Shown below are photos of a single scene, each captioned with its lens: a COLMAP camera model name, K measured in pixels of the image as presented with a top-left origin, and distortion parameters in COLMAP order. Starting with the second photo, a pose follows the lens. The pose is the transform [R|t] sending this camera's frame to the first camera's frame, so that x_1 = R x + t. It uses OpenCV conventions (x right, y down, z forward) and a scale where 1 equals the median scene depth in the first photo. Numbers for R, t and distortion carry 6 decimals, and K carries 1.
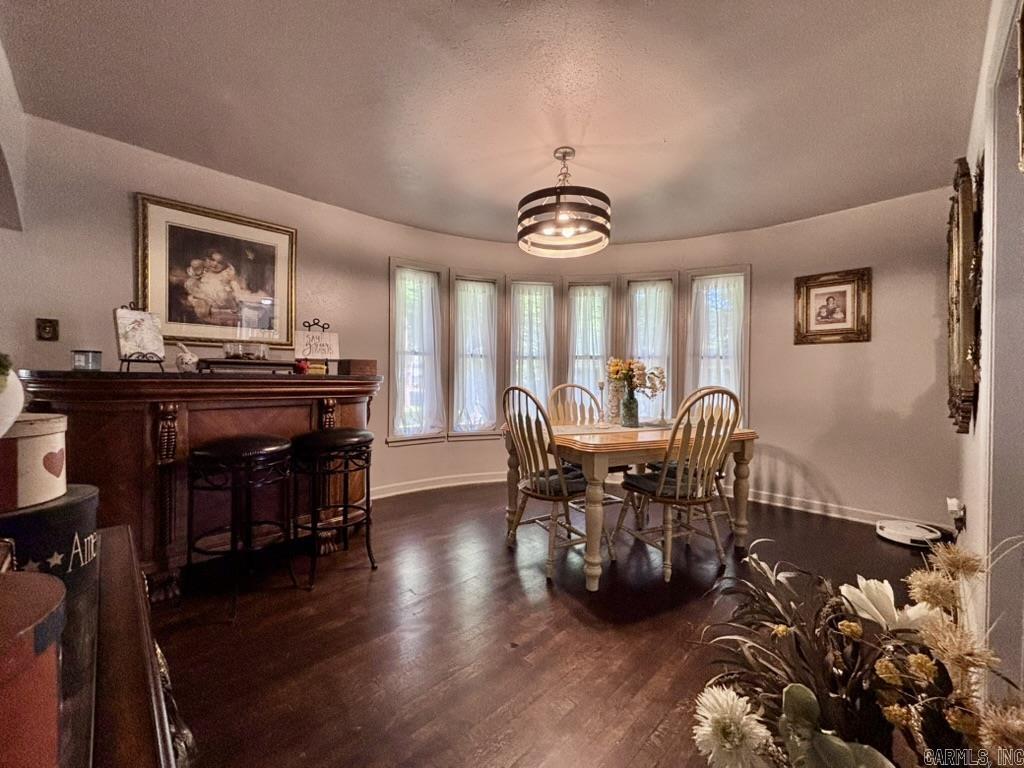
lens RADIAL K [[412.1, 0, 510.3], [0, 412.1, 376.9], [0, 0, 1]] dist [0.011852, -0.000031]
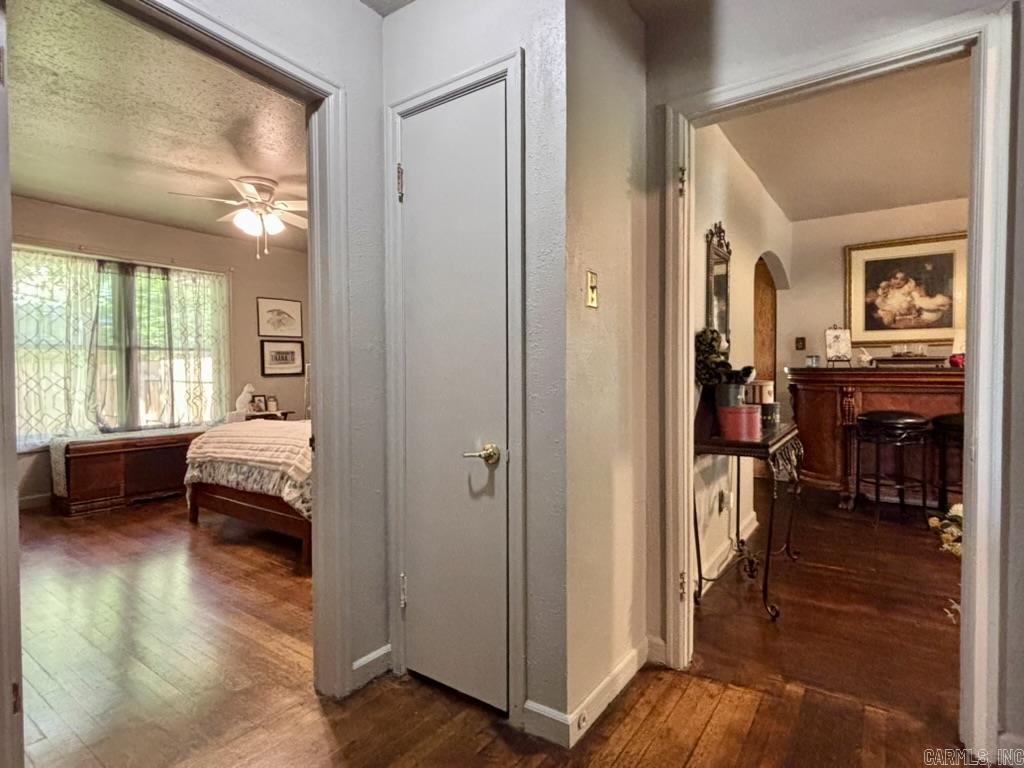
lens RADIAL K [[508.5, 0, 512.0], [0, 508.5, 384.0], [0, 0, 1]] dist [0.003667, 0.000327]
pose [[0.166717, 0.017133, -0.985856, 0.747988], [0.007573, 0.999797, 0.018656, 0.004601], [0.985976, -0.010576, 0.166554, -0.506185]]
